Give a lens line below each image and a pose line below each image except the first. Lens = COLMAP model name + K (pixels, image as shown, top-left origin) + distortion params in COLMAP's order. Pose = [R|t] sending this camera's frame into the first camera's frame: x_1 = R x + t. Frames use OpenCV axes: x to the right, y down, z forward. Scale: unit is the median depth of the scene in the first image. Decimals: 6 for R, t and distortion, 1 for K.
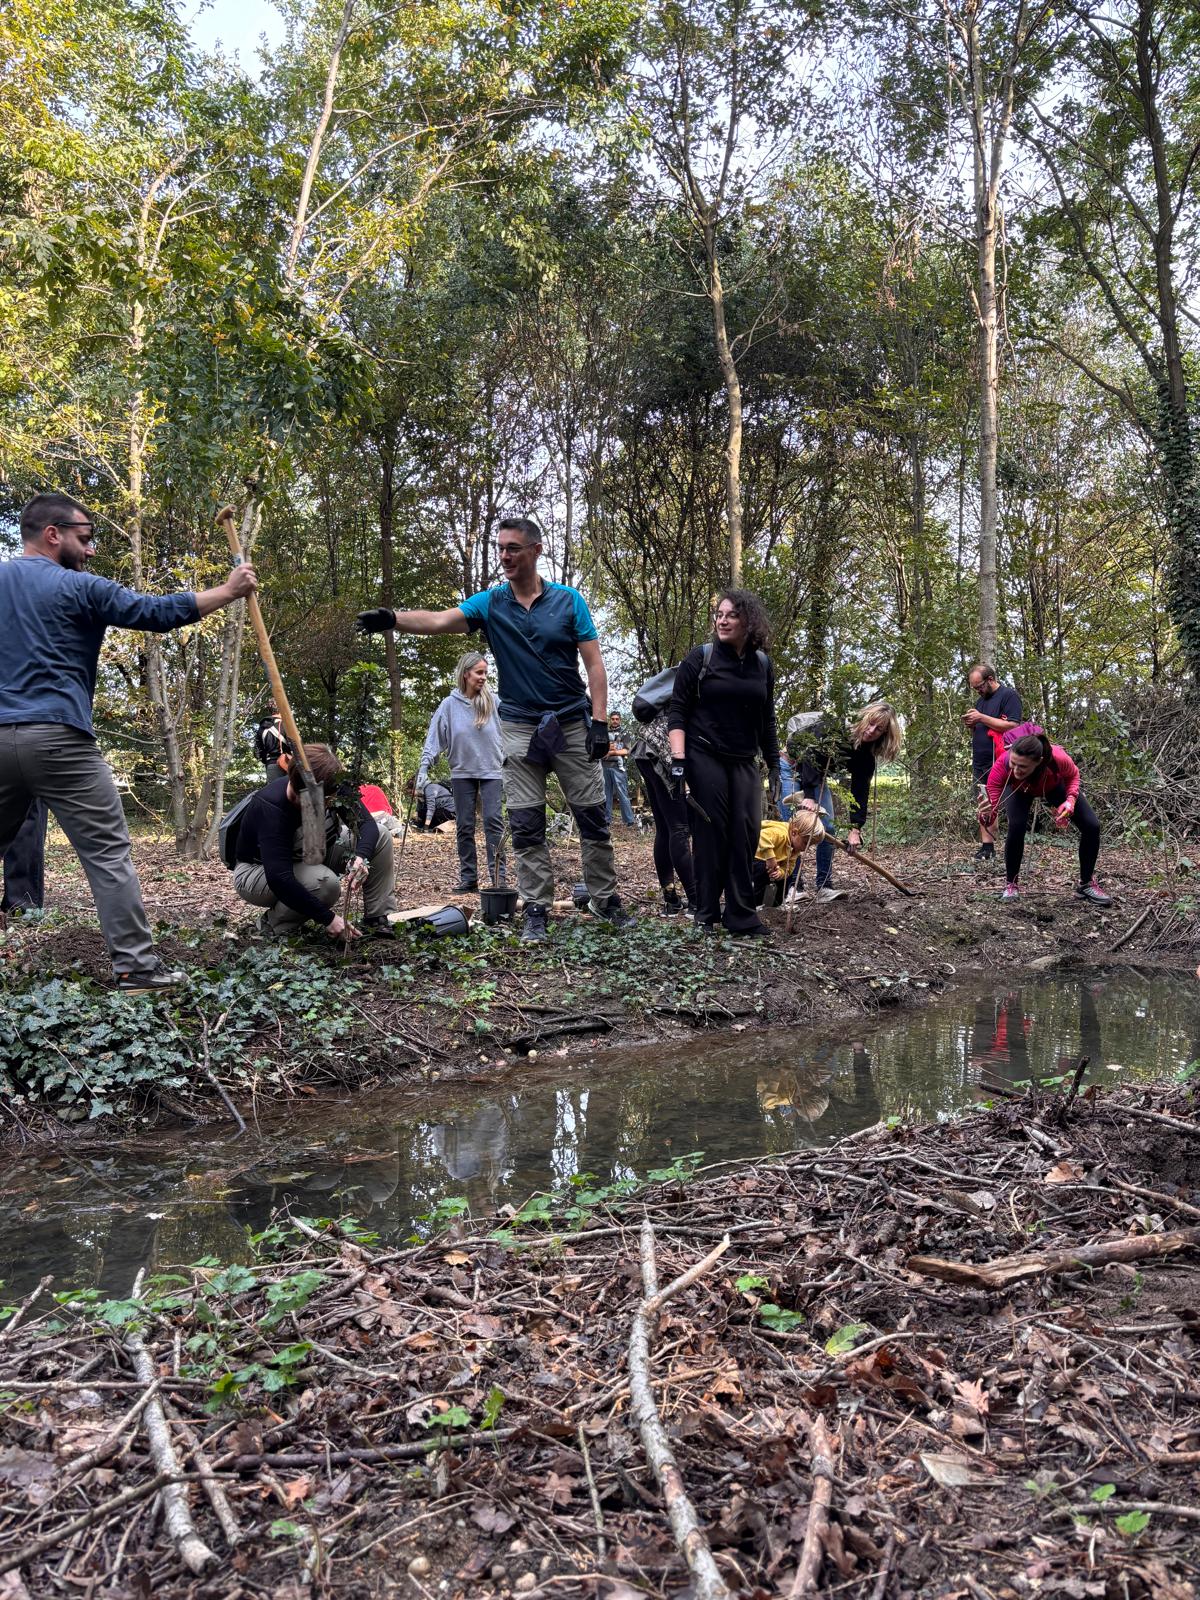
lens RADIAL K [[1219.0, 0, 609.3], [0, 1219.0, 797.3], [0, 0, 1]] dist [0.076654, -0.103125]
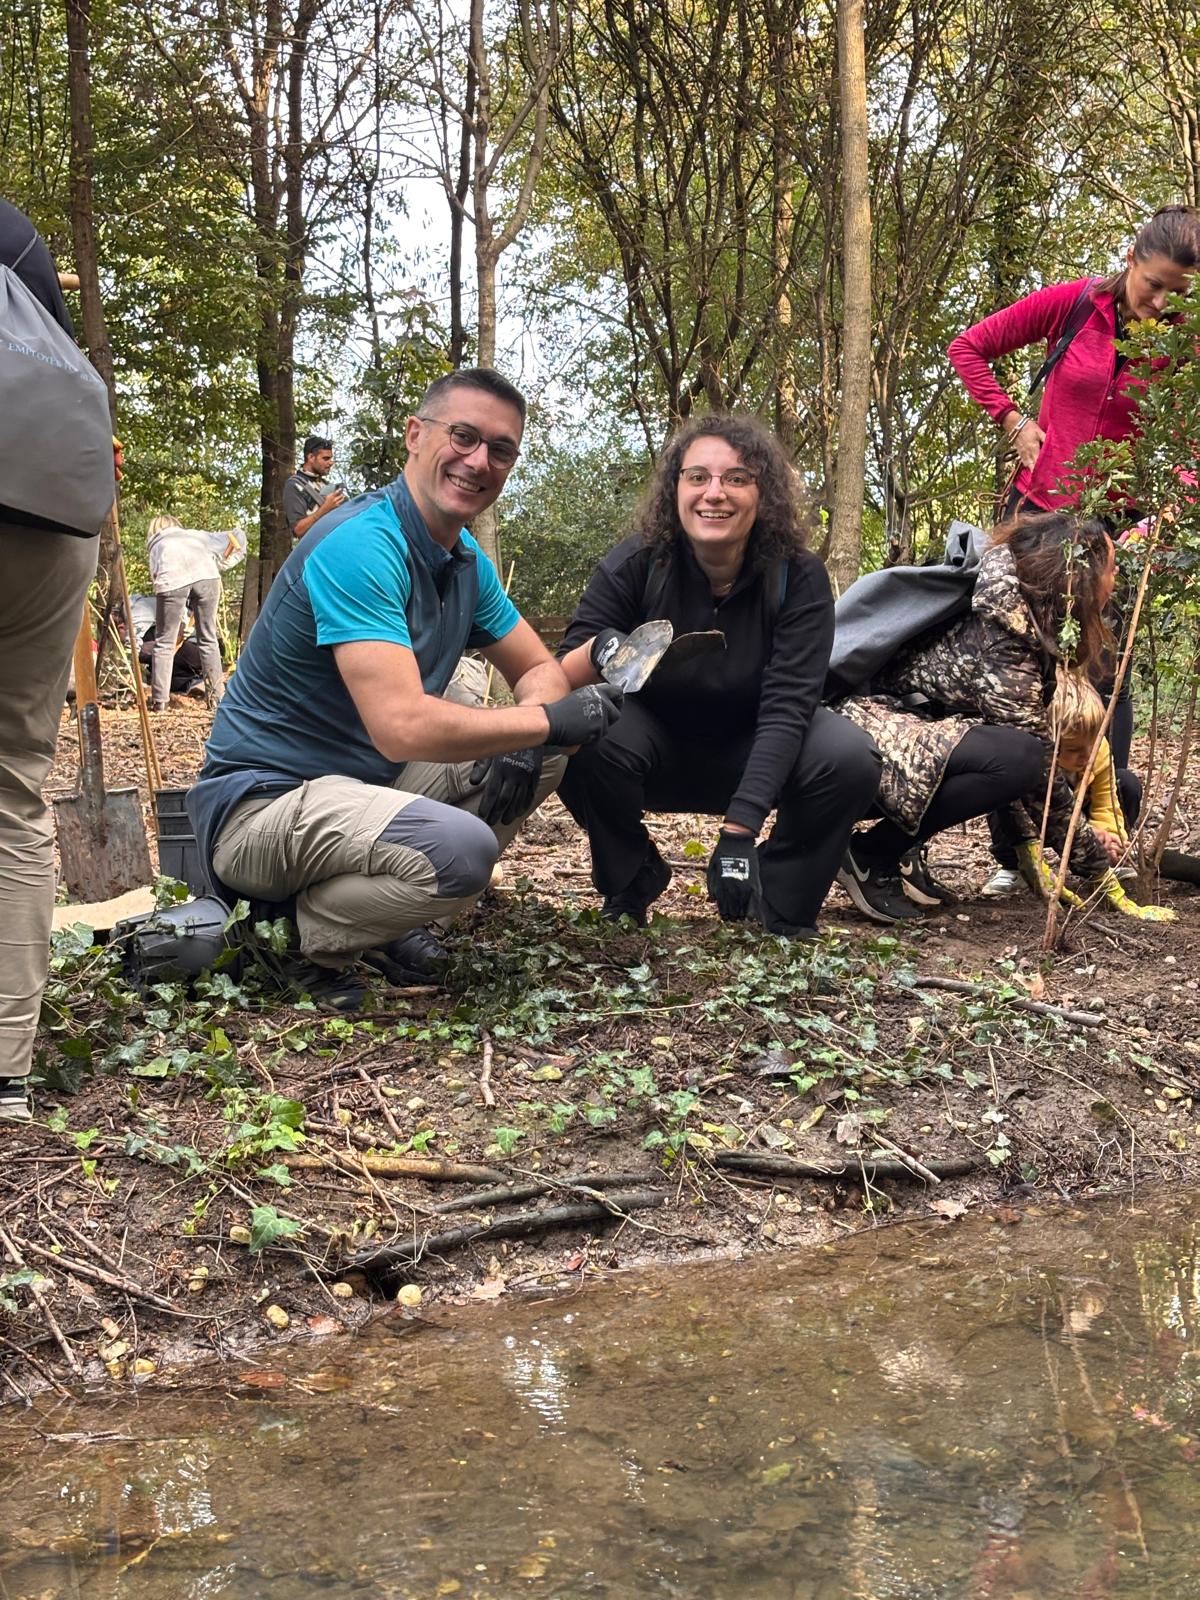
lens RADIAL K [[2440.4, 0, 575.1], [0, 2440.4, 803.4], [0, 0, 1]] dist [0.181728, -0.628571]
pose [[0.999967, -0.004098, 0.007044, -0.015325], [0.003584, 0.997434, 0.071502, 0.006627], [-0.007319, -0.071474, 0.997416, 0.238005]]
